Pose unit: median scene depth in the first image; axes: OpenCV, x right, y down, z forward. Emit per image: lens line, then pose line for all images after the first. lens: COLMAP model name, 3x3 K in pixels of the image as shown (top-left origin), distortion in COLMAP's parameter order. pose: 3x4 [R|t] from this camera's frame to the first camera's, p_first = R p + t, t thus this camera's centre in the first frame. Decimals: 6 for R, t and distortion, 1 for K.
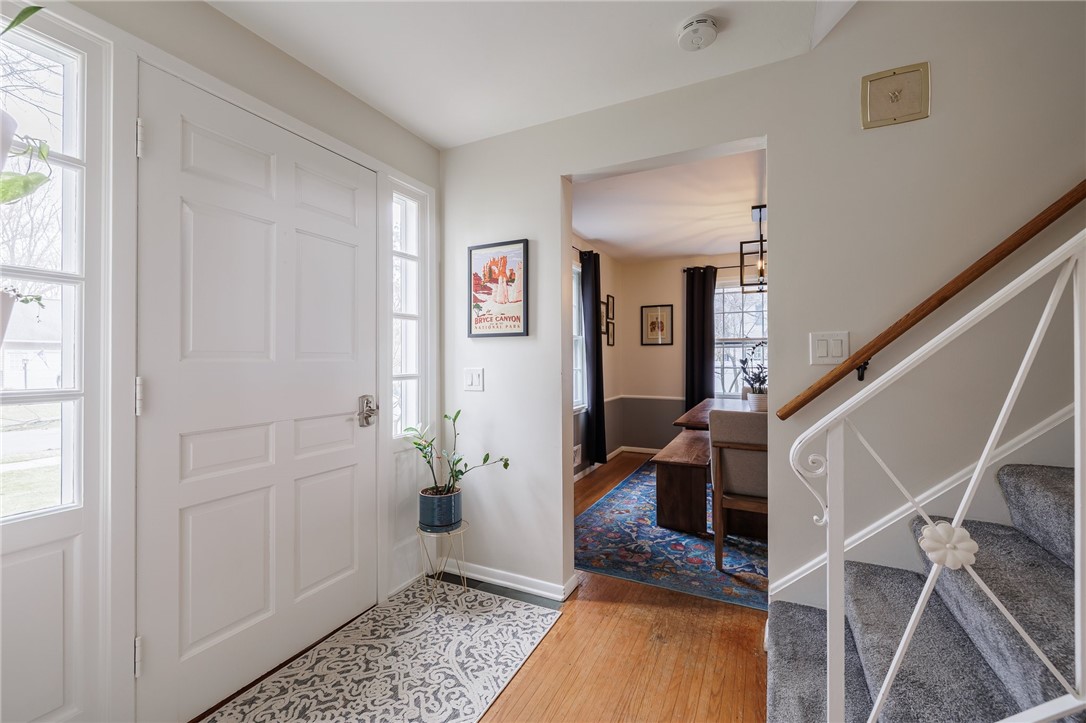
lens RADIAL K [[454.9, 0, 537.4], [0, 454.9, 355.3], [0, 0, 1]] dist [0.001105, 0.000005]
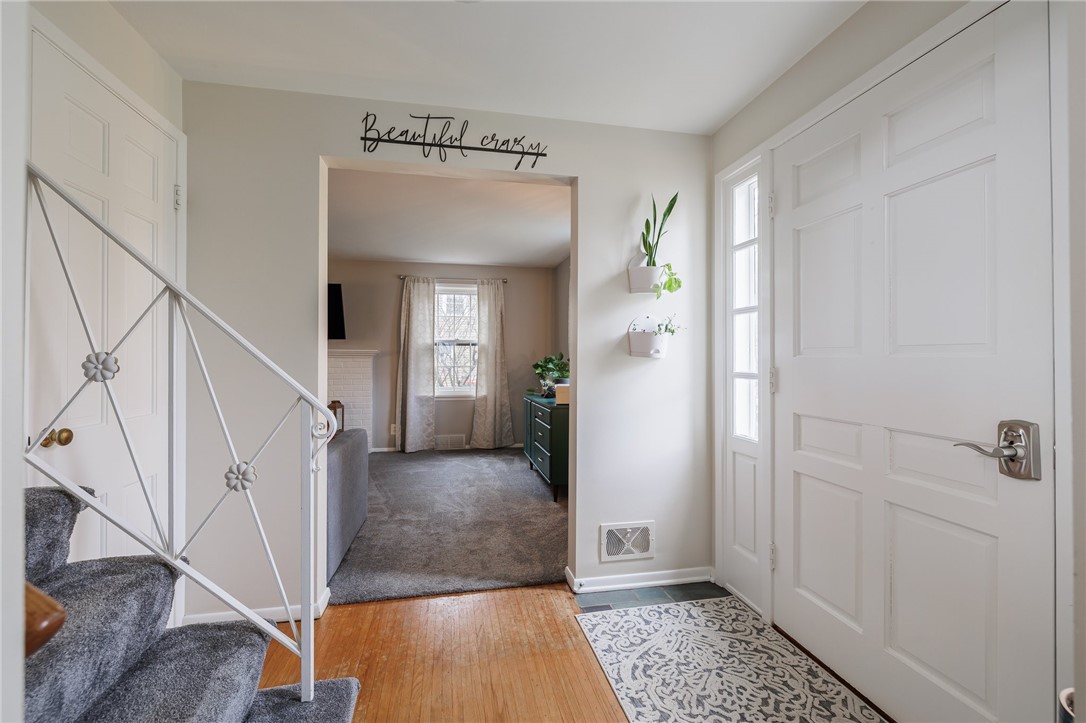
lens RADIAL K [[454.9, 0, 537.4], [0, 454.9, 355.3], [0, 0, 1]] dist [0.001105, 0.000005]
pose [[-0.788534, -0.003096, -0.614983, 0.617338], [0.006107, 0.999899, -0.012864, 0.021317], [0.614960, -0.013899, -0.788436, 1.651513]]
